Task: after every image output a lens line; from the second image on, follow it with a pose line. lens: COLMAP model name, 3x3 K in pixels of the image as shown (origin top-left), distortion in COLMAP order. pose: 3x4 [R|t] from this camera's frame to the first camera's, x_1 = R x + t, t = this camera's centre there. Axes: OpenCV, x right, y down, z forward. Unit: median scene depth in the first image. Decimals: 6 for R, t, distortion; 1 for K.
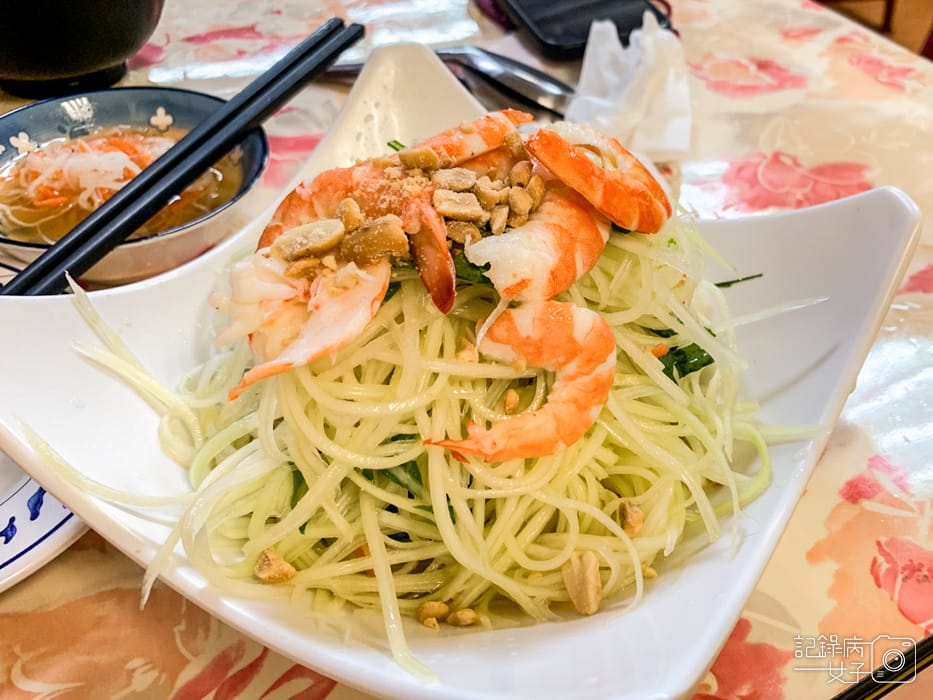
lens RADIAL K [[718.7, 0, 470.9], [0, 718.7, 350.2], [0, 0, 1]] dist [0.003360, -0.004374]
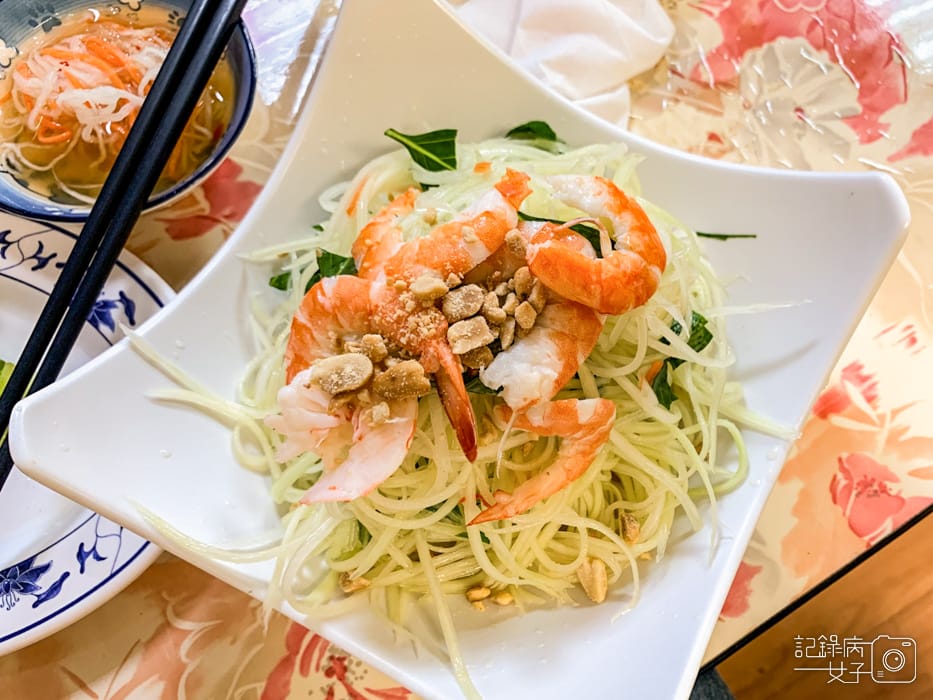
lens RADIAL K [[678.5, 0, 461.8], [0, 678.5, 349.9], [0, 0, 1]] dist [0.005552, -0.006390]
pose [[0.995005, -0.087049, -0.048862, 0.017346], [0.098911, 0.925790, 0.364868, -0.519086], [0.013475, -0.367879, 0.929776, 0.013610]]
